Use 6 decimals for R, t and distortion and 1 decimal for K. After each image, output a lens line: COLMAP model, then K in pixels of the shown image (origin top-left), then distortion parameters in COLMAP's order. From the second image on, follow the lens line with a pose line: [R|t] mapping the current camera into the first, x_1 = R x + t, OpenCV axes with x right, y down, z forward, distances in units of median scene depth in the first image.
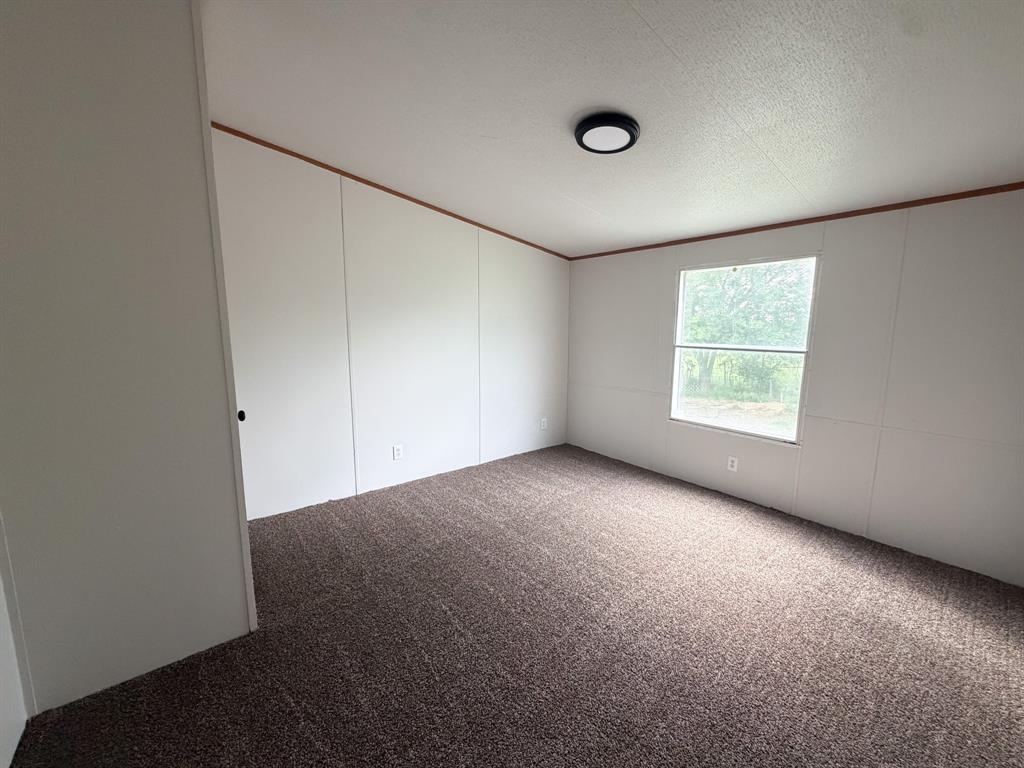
lens RADIAL K [[404.6, 0, 516.9], [0, 404.6, 384.5], [0, 0, 1]] dist [-0.001243, 0.000658]
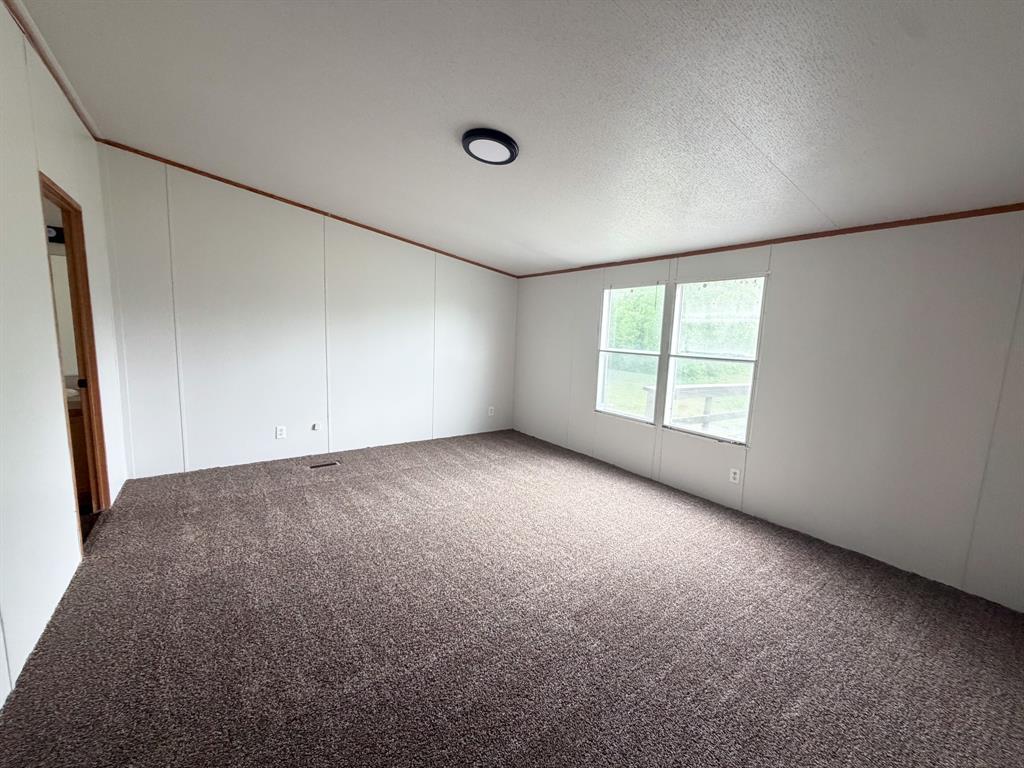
lens RADIAL K [[404.6, 0, 514.2], [0, 404.6, 383.0], [0, 0, 1]] dist [-0.001243, 0.000658]
pose [[0.998500, 0.031720, -0.044625, 0.183362], [-0.032644, 0.999264, -0.020129, 0.033149], [0.043953, 0.021555, 0.998801, -0.210447]]
